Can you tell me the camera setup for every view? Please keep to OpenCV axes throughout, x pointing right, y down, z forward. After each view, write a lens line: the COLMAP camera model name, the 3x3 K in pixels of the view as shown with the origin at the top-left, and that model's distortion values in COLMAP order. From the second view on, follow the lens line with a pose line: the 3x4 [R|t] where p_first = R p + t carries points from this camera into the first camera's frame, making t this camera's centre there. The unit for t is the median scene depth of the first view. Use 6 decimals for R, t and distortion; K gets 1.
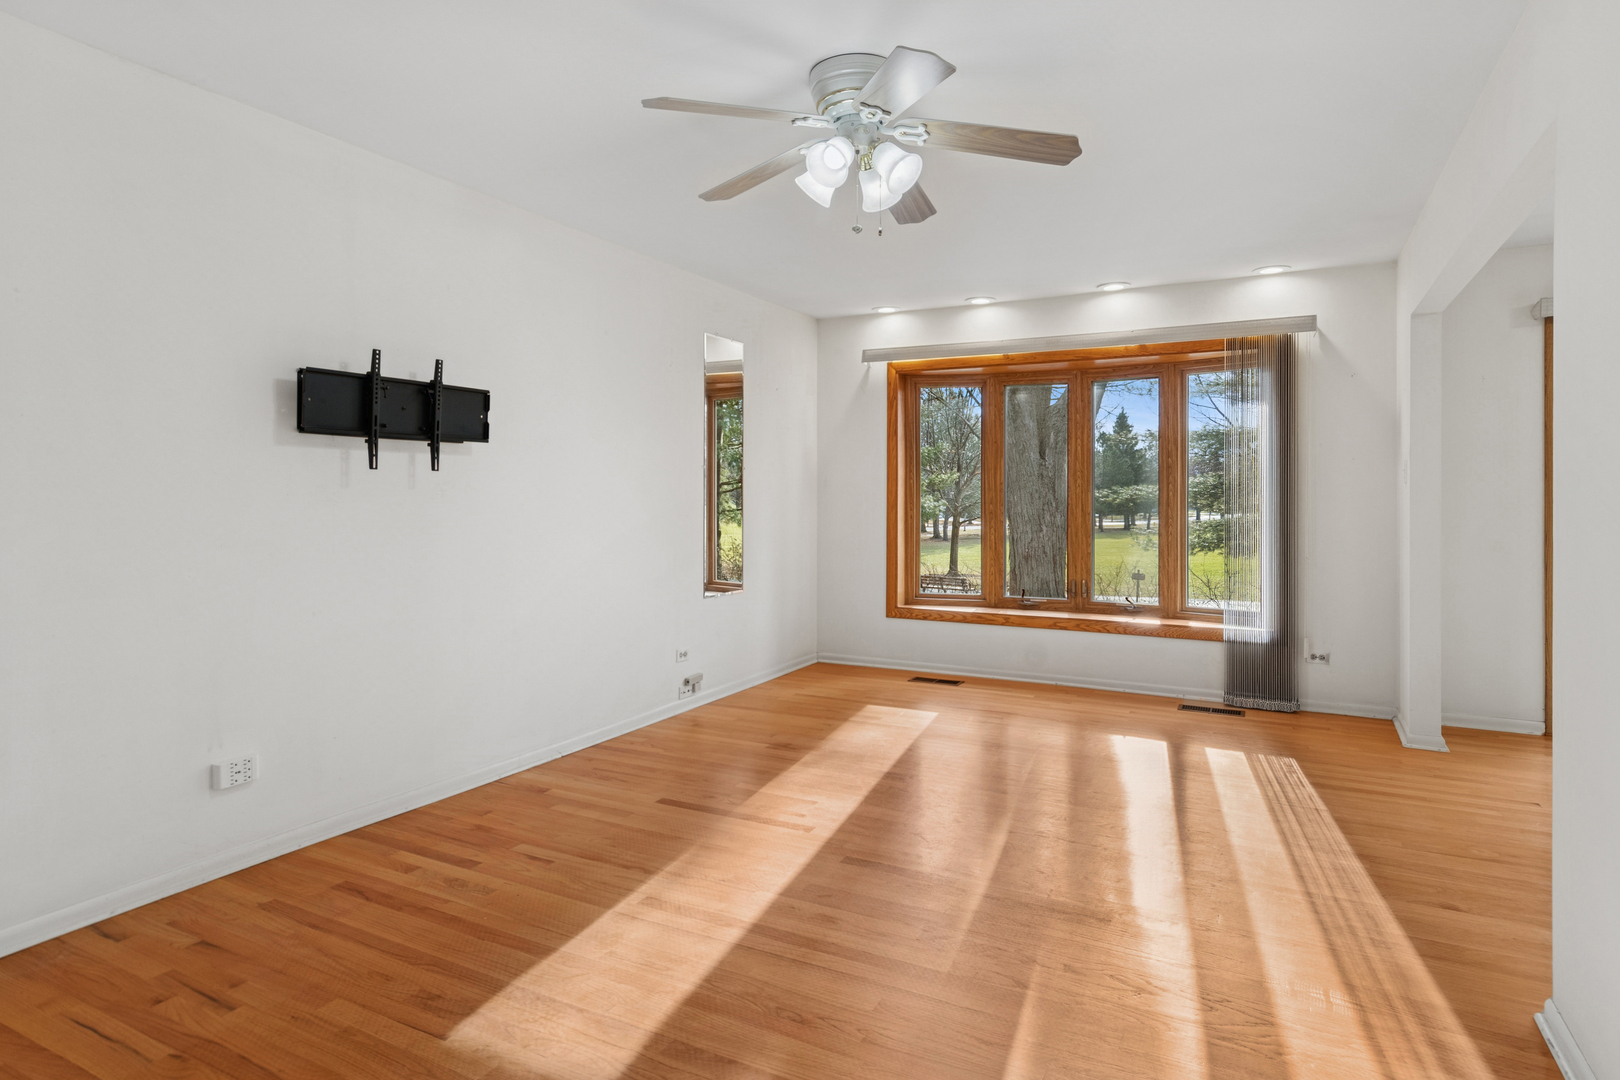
lens RADIAL K [[867.5, 0, 859.8], [0, 867.5, 494.4], [0, 0, 1]] dist [-0.000934, -0.000480]
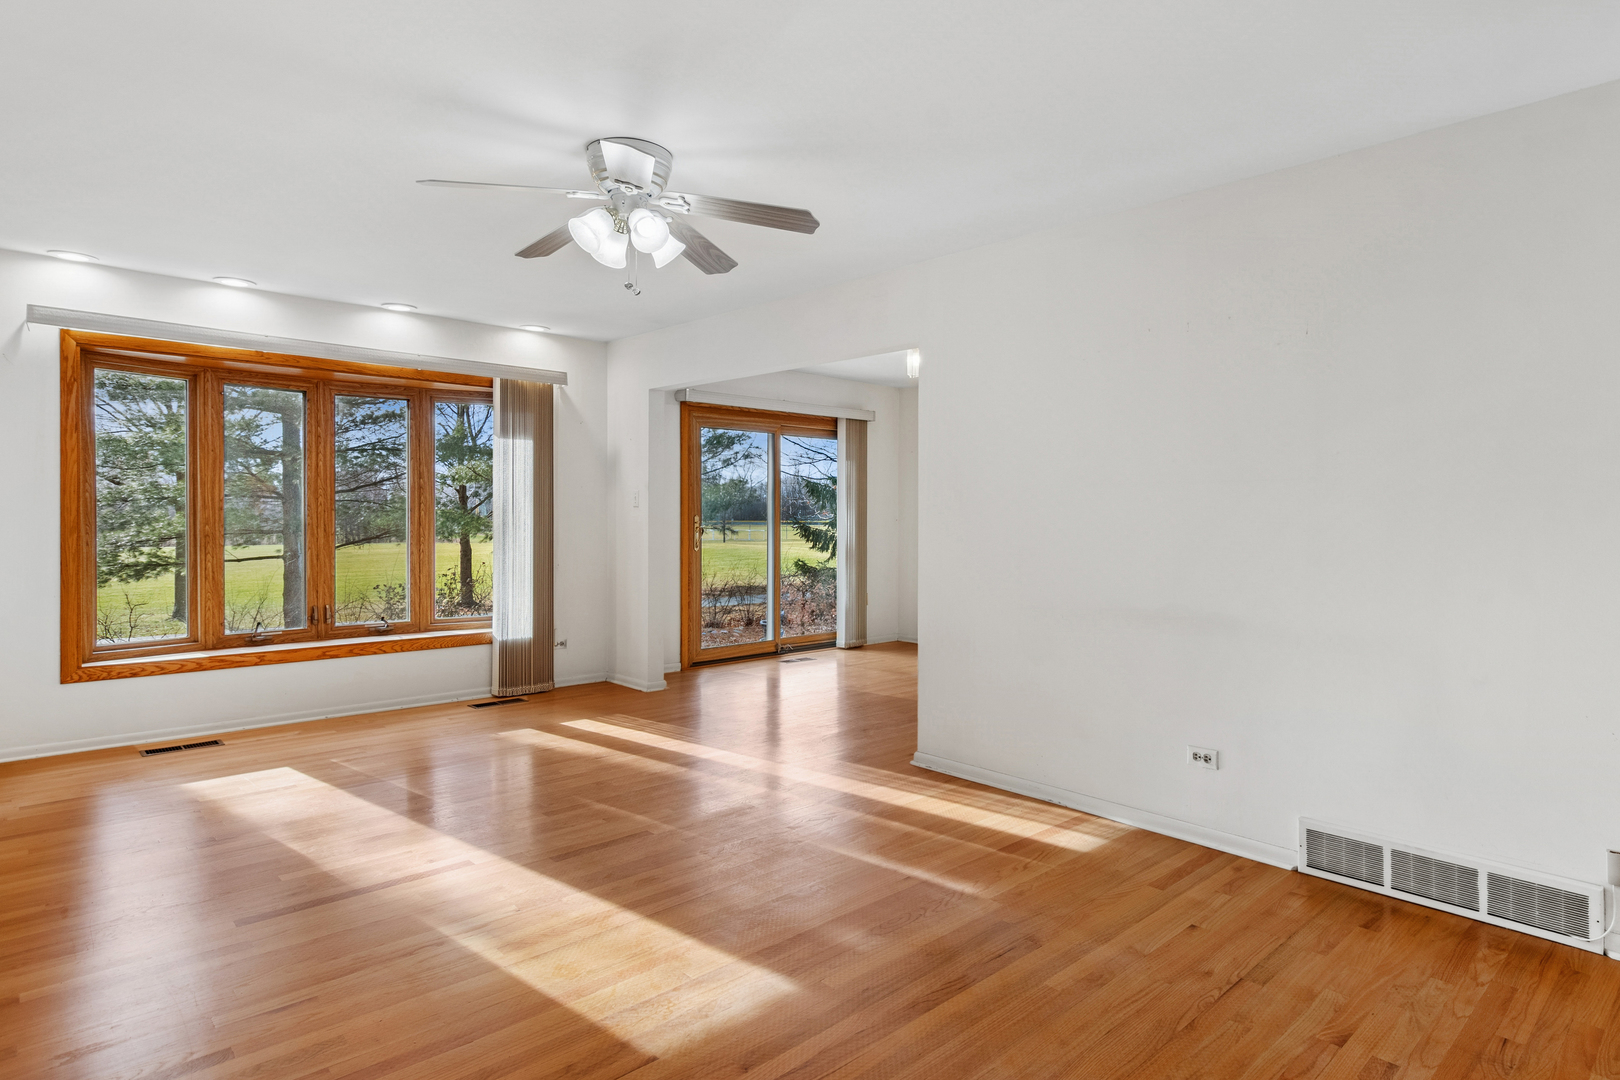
lens RADIAL K [[877.1, 0, 854.0], [0, 877.1, 511.9], [0, 0, 1]] dist [0.000206, 0.000090]
pose [[0.337062, 0.004715, 0.941471, -0.736152], [-0.004751, 0.999983, -0.003307, -0.002186], [-0.941471, -0.003358, 0.337078, 0.238589]]
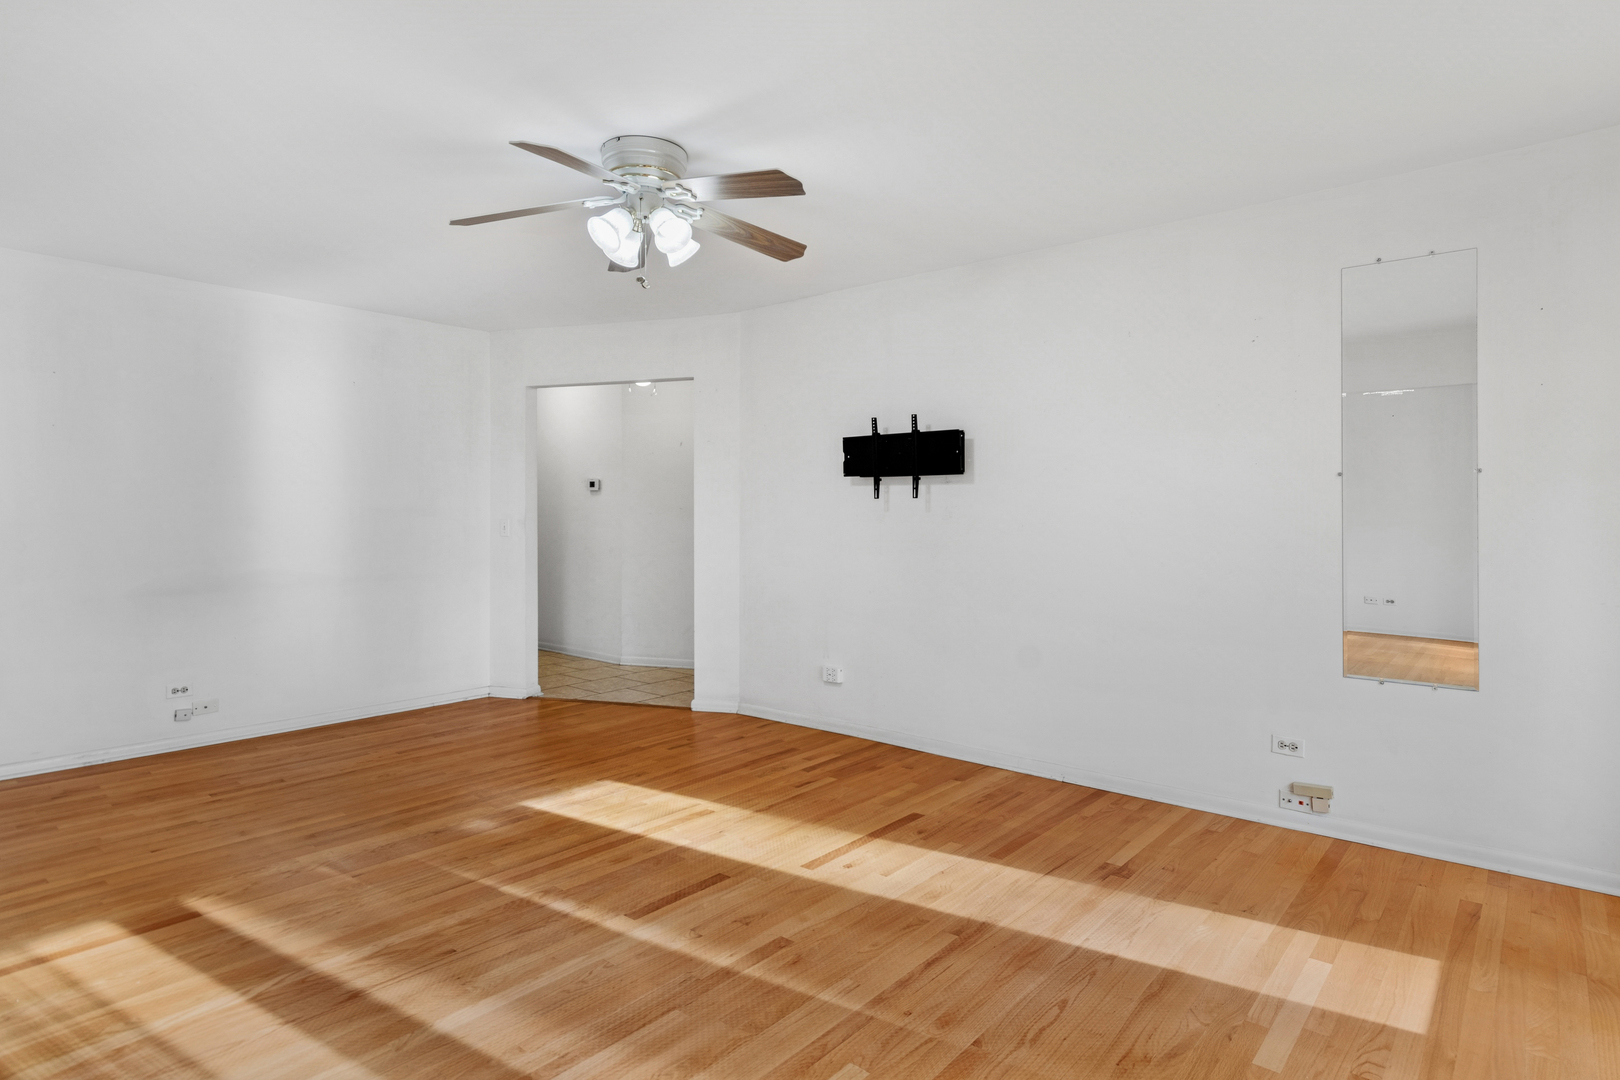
lens RADIAL K [[877.1, 0, 854.0], [0, 877.1, 511.9], [0, 0, 1]] dist [0.000206, 0.000090]
pose [[-0.211388, -0.004246, -0.977393, 0.769656], [-0.005790, 0.999978, -0.003092, -0.001493], [0.977385, 0.005006, -0.211408, 1.094923]]
